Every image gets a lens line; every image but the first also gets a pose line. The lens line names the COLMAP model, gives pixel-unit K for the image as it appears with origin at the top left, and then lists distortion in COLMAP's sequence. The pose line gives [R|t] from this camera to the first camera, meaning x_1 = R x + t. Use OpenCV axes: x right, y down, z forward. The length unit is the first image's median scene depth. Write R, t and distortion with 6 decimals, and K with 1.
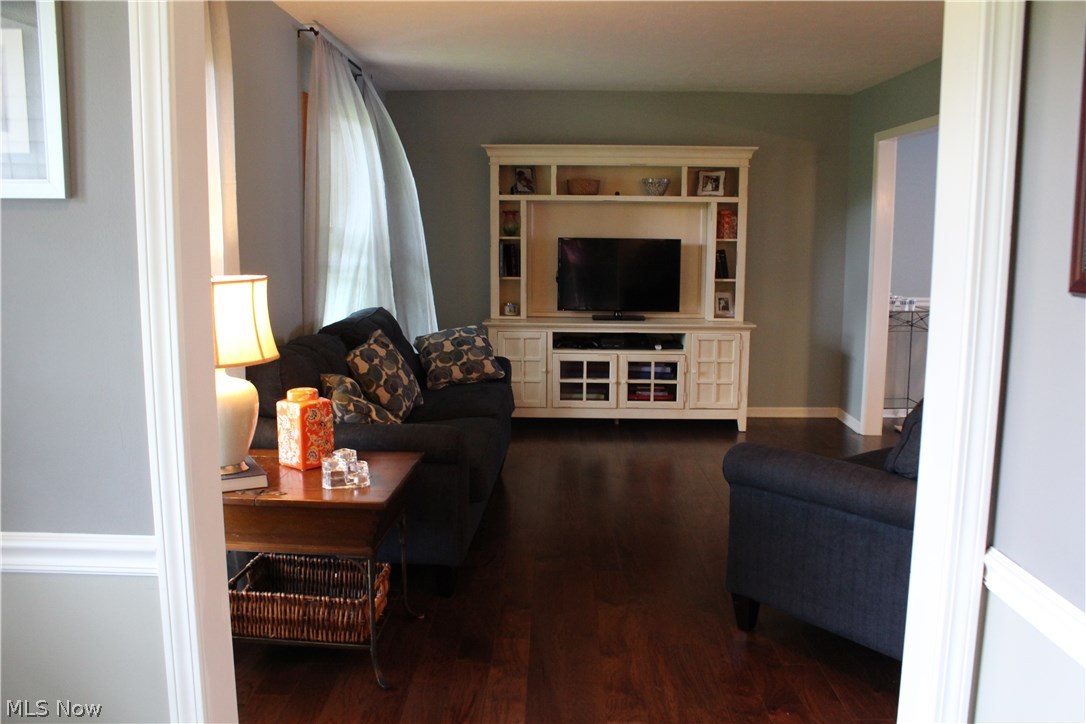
lens RADIAL K [[903.9, 0, 540.2], [0, 903.9, 356.7], [0, 0, 1]] dist [-0.104357, 0.054240]
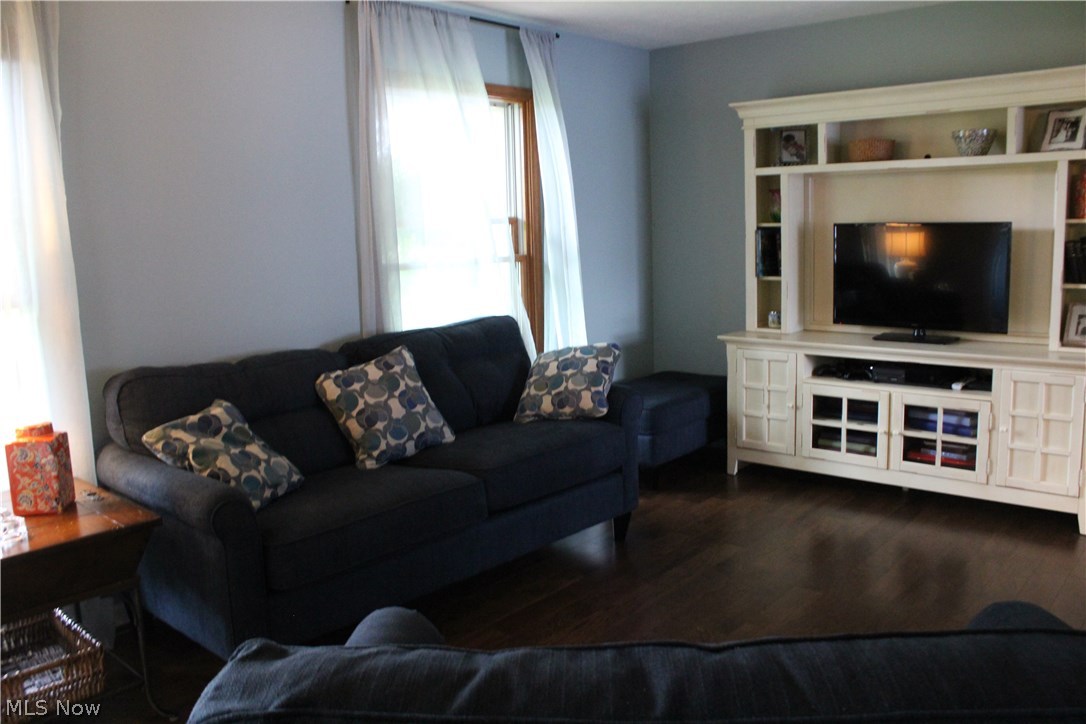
lens RADIAL K [[903.9, 0, 542.8], [0, 903.9, 367.0], [0, 0, 1]] dist [-0.104357, 0.054240]
pose [[0.775547, 0.069790, -0.627420, 0.303006], [-0.052398, 0.997557, 0.046193, -0.038813], [0.629111, -0.002949, 0.777310, 0.305112]]
